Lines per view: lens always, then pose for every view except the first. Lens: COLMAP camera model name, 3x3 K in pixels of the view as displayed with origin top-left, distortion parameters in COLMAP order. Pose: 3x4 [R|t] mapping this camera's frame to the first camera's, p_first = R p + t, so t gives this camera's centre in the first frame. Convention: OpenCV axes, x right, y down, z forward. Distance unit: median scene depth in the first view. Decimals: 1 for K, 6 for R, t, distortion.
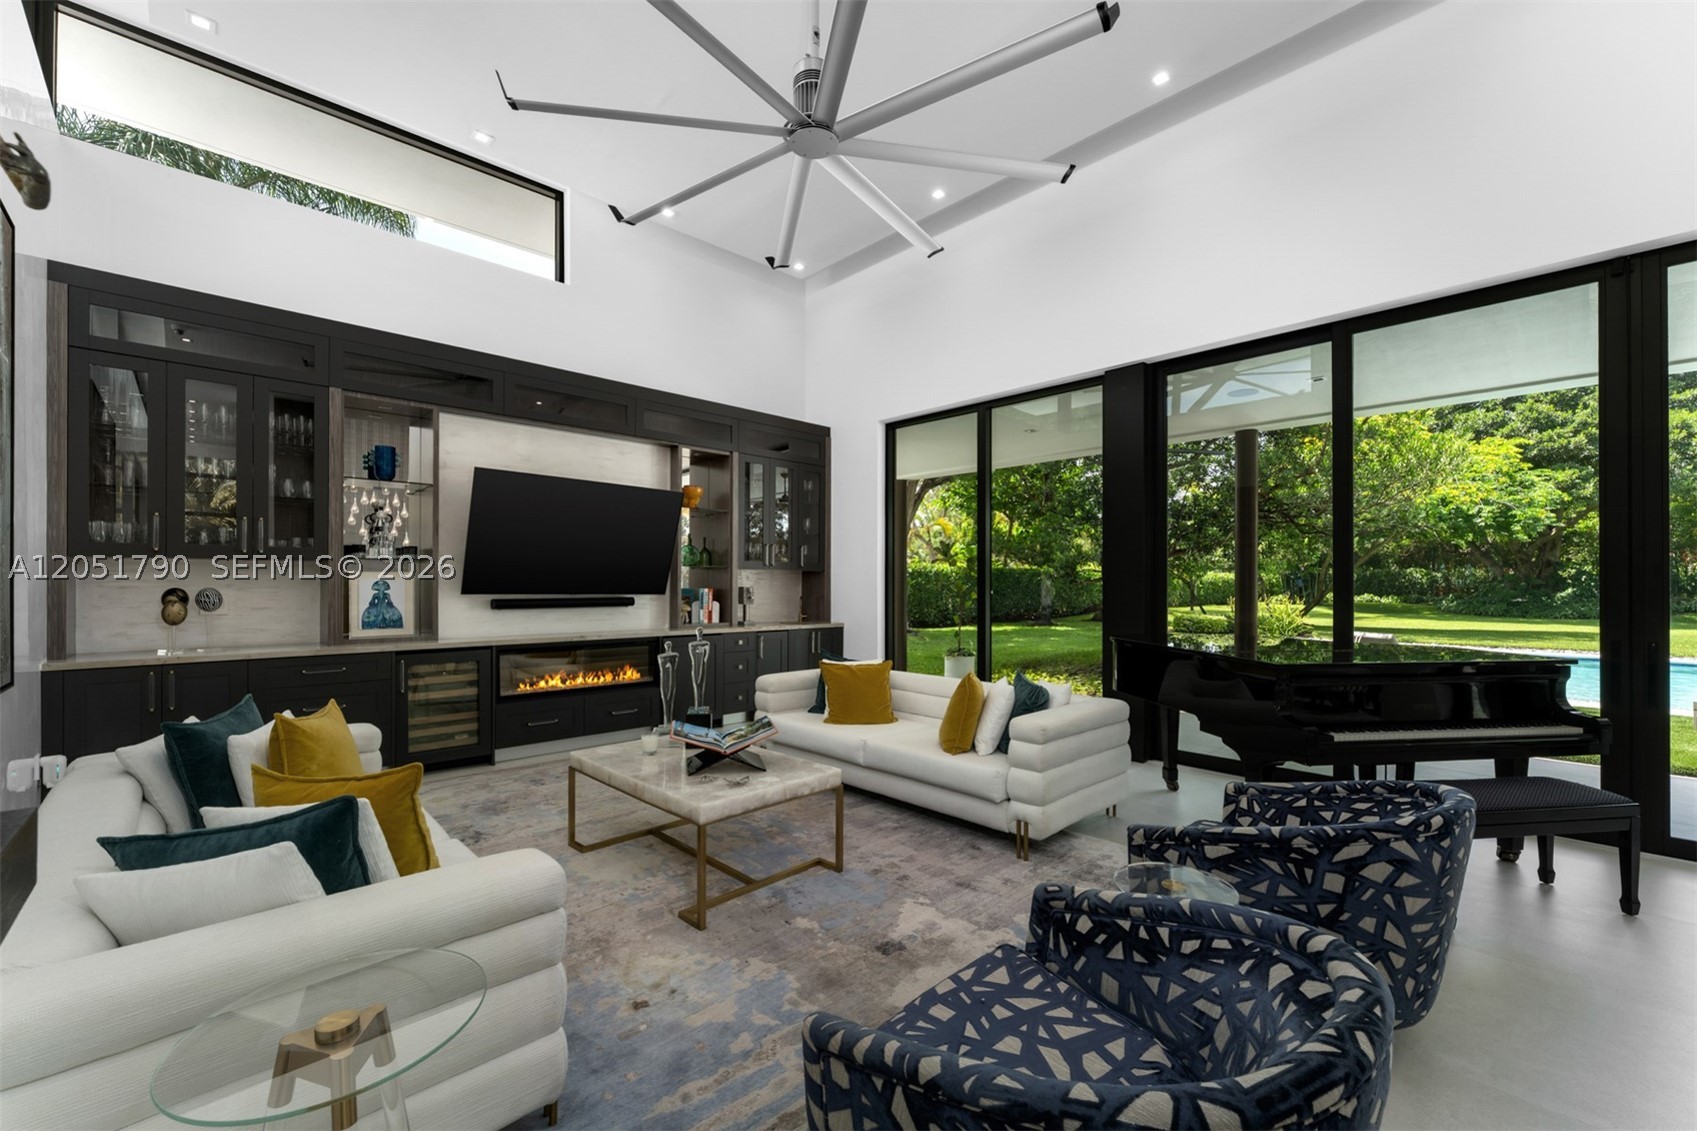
lens RADIAL K [[697.4, 0, 846.3], [0, 697.4, 582.2], [0, 0, 1]] dist [-0.002811, -0.000422]
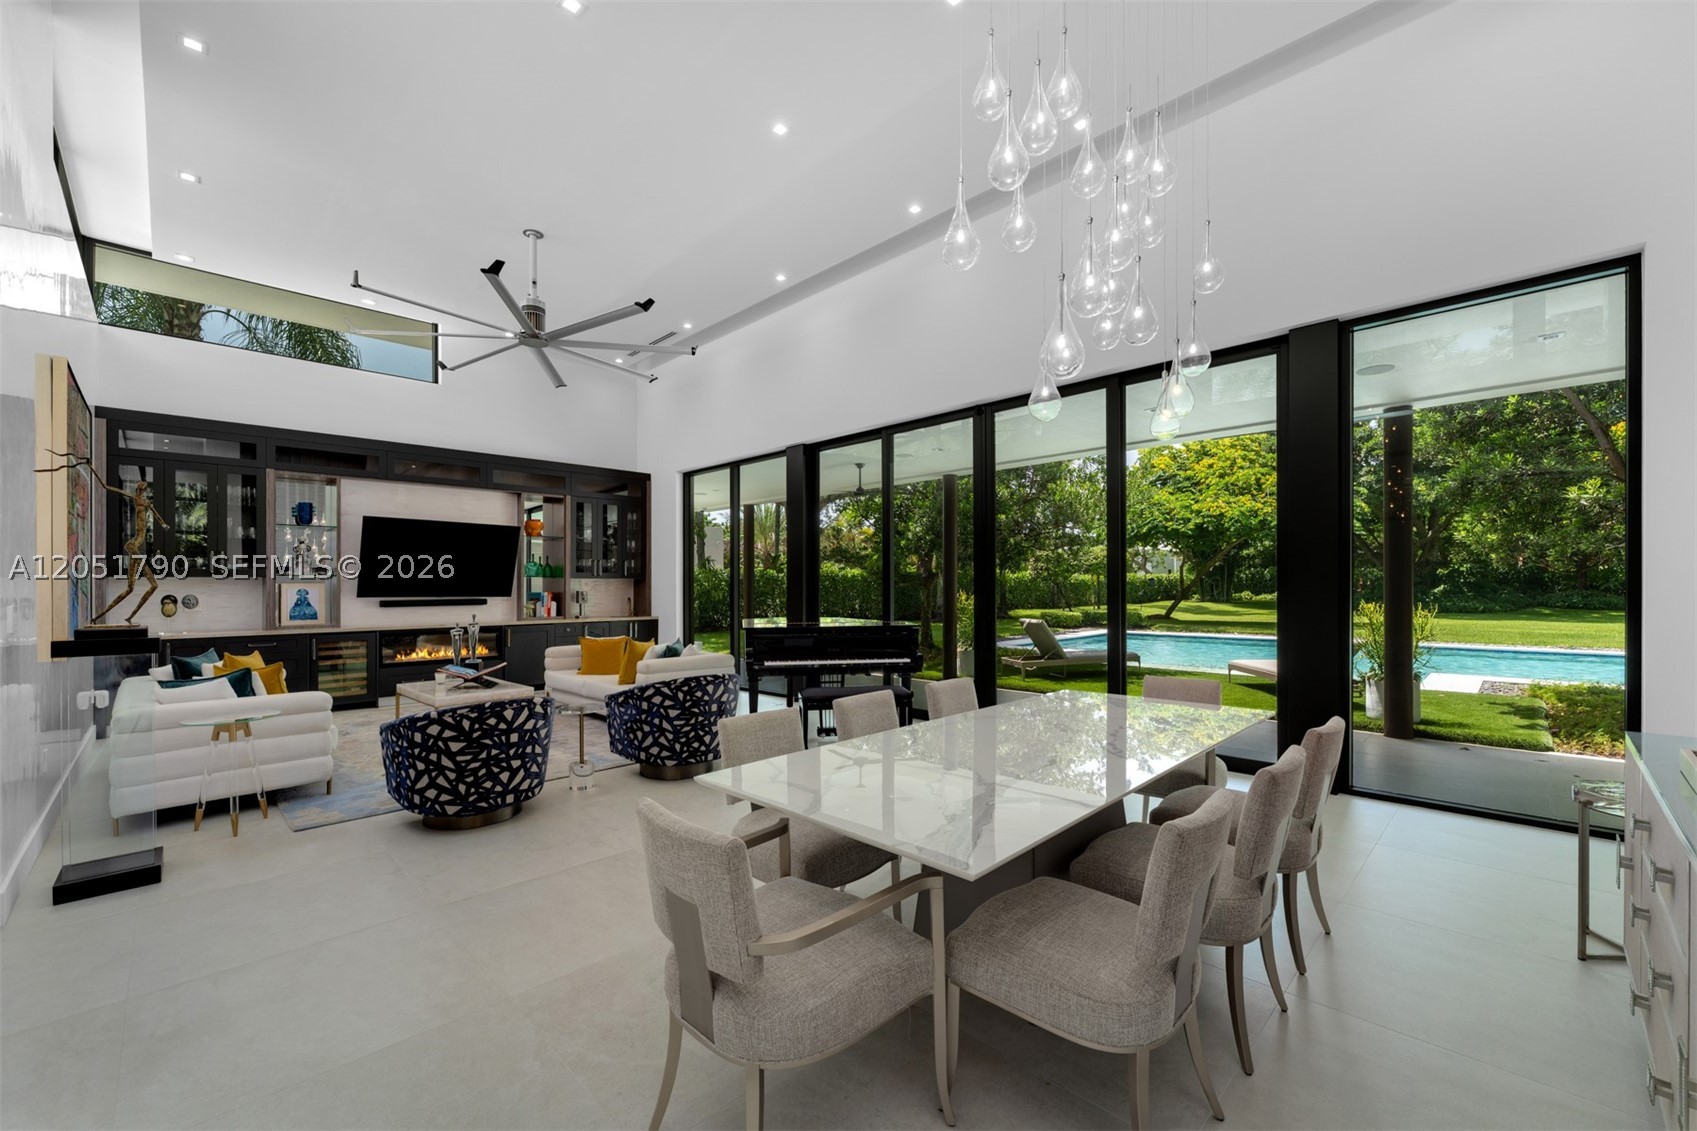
lens RADIAL K [[697.4, 0, 852.8], [0, 697.4, 579.0], [0, 0, 1]] dist [-0.002811, -0.000422]
pose [[0.999718, -0.009562, 0.021756, 0.489679], [0.009750, 0.999916, -0.008530, 0.000642], [-0.021673, 0.008740, 0.999727, -0.539880]]
